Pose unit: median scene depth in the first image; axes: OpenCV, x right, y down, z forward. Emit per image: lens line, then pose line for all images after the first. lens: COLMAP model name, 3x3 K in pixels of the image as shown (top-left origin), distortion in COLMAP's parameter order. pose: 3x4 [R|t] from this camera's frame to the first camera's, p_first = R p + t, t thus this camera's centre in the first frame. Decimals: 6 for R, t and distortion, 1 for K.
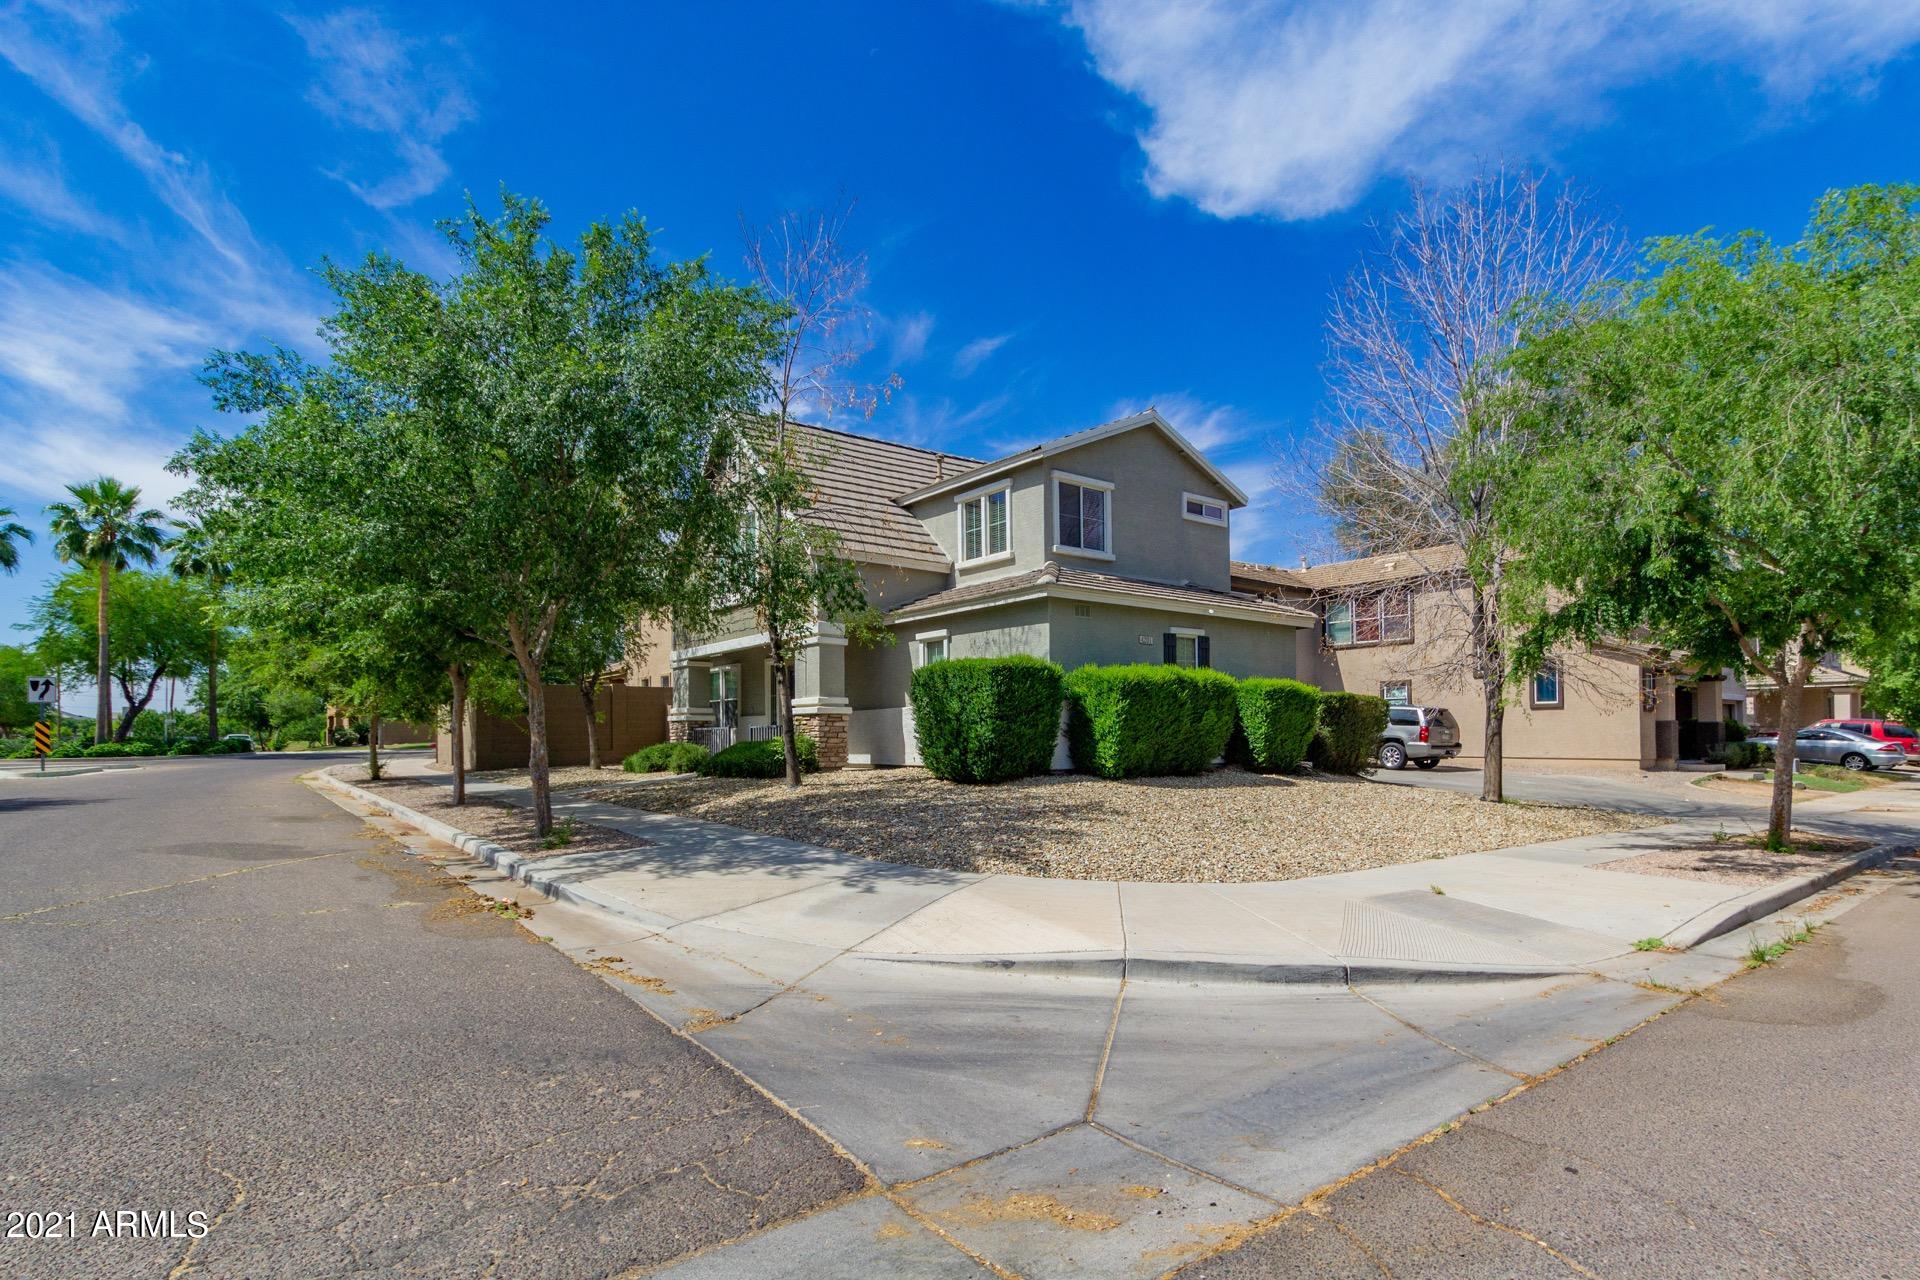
lens RADIAL K [[922.3, 0, 964.6], [0, 922.3, 720.6], [0, 0, 1]] dist [-0.000282, 0.000059]
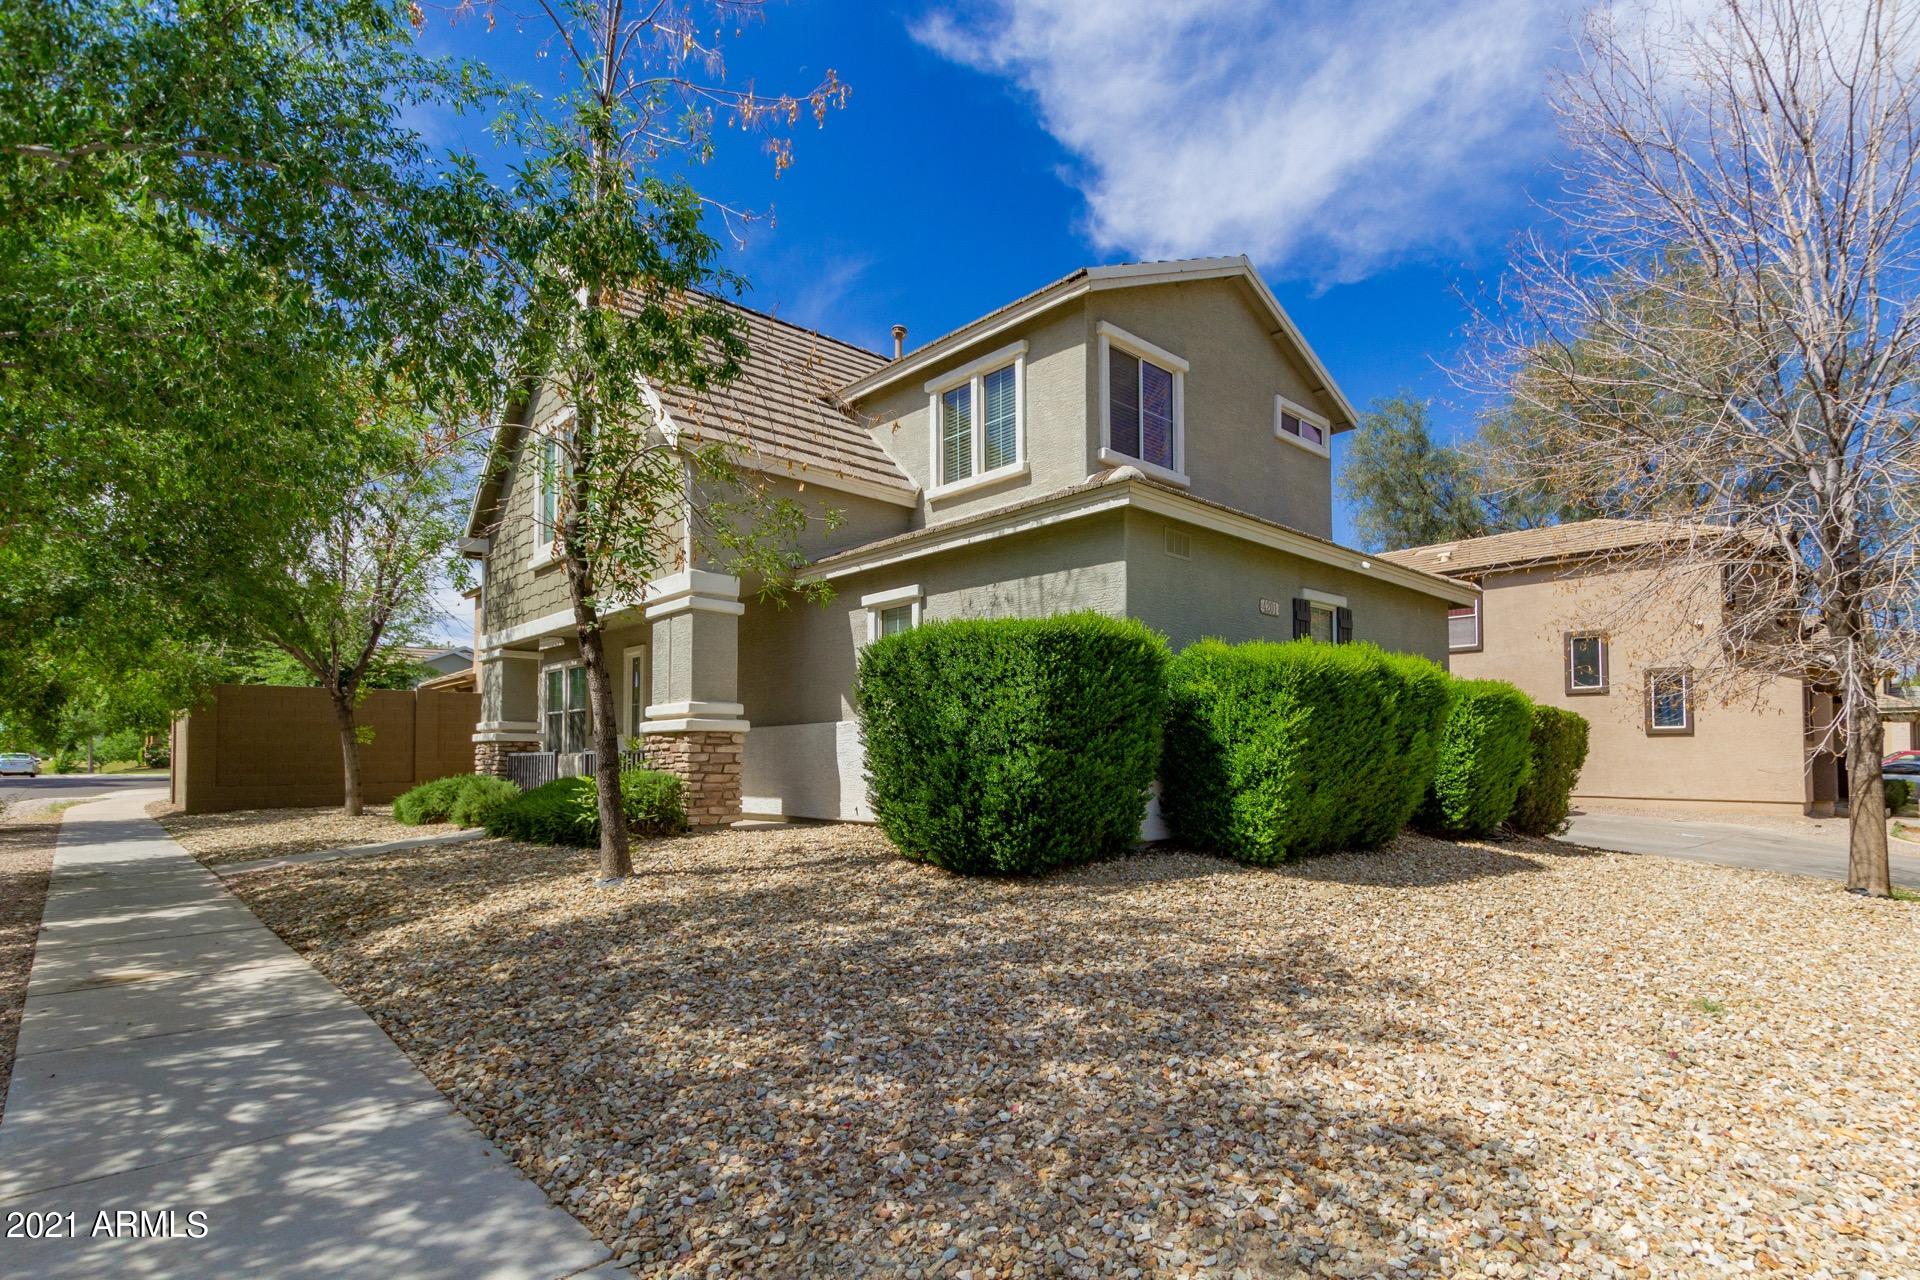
lens RADIAL K [[922.3, 0, 964.6], [0, 922.3, 720.6], [0, 0, 1]] dist [-0.000282, 0.000059]
pose [[0.996584, 0.010558, 0.081909, -0.035500], [-0.008503, 0.999641, -0.025403, -0.000983], [-0.082148, 0.024619, 0.996316, 0.418546]]
